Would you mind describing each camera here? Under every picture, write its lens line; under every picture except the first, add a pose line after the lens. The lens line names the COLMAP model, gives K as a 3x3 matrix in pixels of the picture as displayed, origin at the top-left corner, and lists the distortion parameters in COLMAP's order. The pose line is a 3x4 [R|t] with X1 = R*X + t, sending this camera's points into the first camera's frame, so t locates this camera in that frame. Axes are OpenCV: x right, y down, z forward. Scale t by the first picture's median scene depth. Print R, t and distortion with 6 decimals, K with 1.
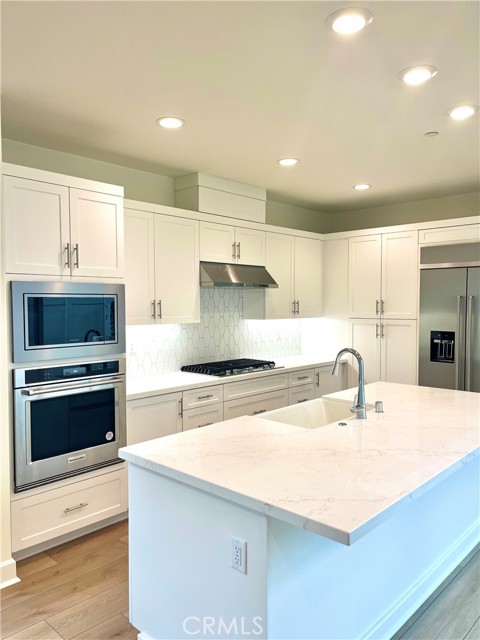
lens RADIAL K [[484.2, 0, 232.8], [0, 484.2, 324.1], [0, 0, 1]] dist [0.002684, -0.000894]
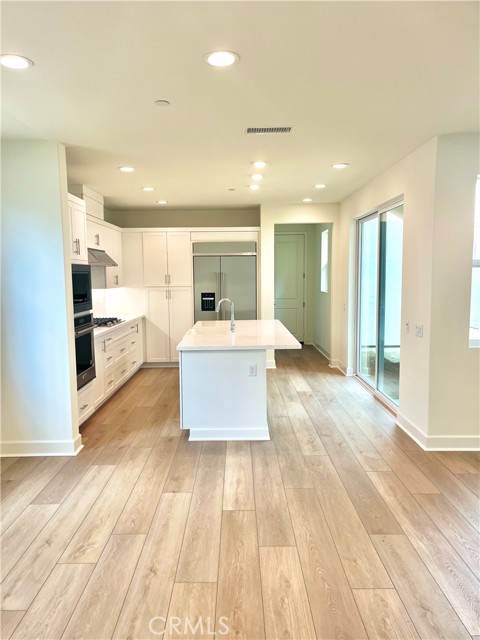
lens RADIAL K [[488.4, 0, 242.3], [0, 488.4, 322.6], [0, 0, 1]] dist [0.047925, -0.058802]
pose [[0.715213, -0.073927, 0.694986, -0.719228], [0.040779, 0.997110, 0.064098, 0.014690], [-0.697716, -0.017503, 0.716161, -0.344199]]
